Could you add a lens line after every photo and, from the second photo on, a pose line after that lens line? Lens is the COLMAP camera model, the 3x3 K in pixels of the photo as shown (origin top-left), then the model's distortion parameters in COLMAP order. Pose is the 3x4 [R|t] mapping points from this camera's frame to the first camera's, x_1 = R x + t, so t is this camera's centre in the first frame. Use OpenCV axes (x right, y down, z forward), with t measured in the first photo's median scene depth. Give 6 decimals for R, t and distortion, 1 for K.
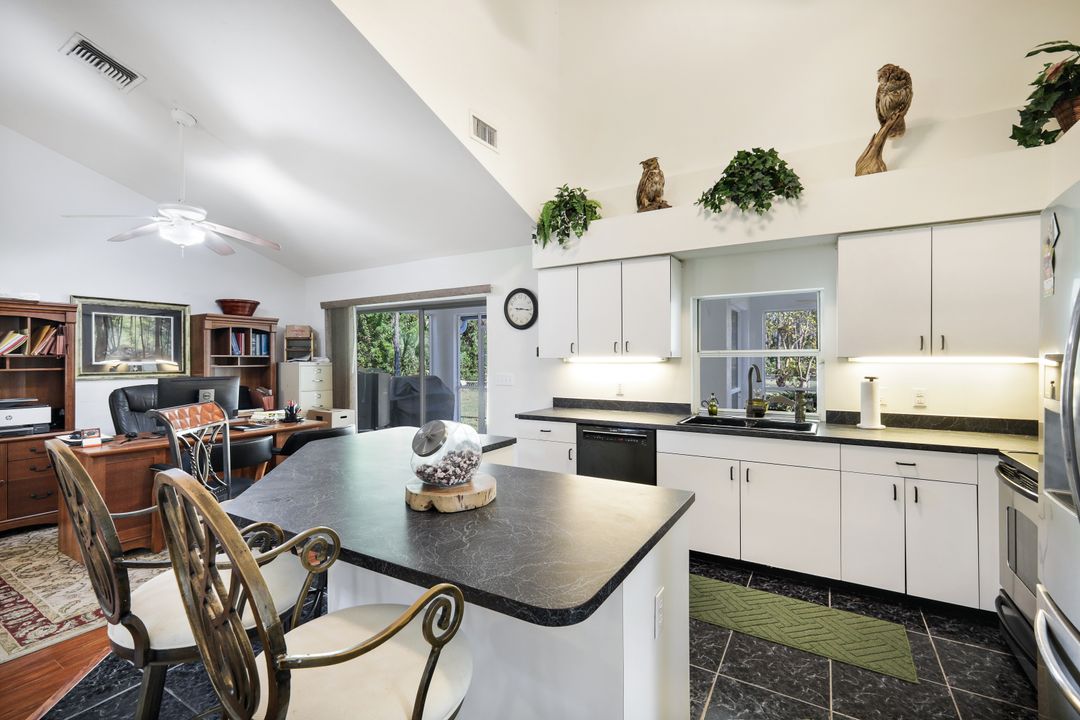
lens RADIAL K [[480.3, 0, 534.2], [0, 480.3, 359.7], [0, 0, 1]] dist [0.008296, 0.000225]
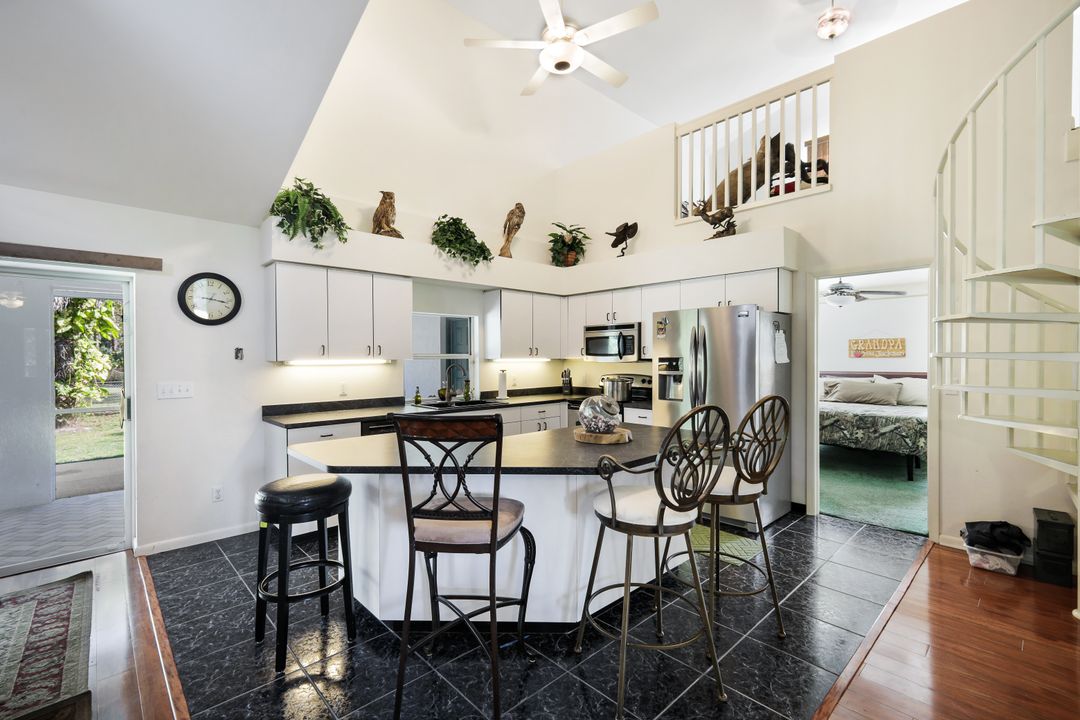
lens RADIAL K [[480.3, 0, 539.0], [0, 480.3, 357.4], [0, 0, 1]] dist [0.008296, 0.000225]
pose [[0.272962, 0.004217, 0.962016, -0.657838], [0.012062, 0.999897, -0.007805, 0.003310], [-0.961949, 0.013734, 0.272883, 0.265562]]
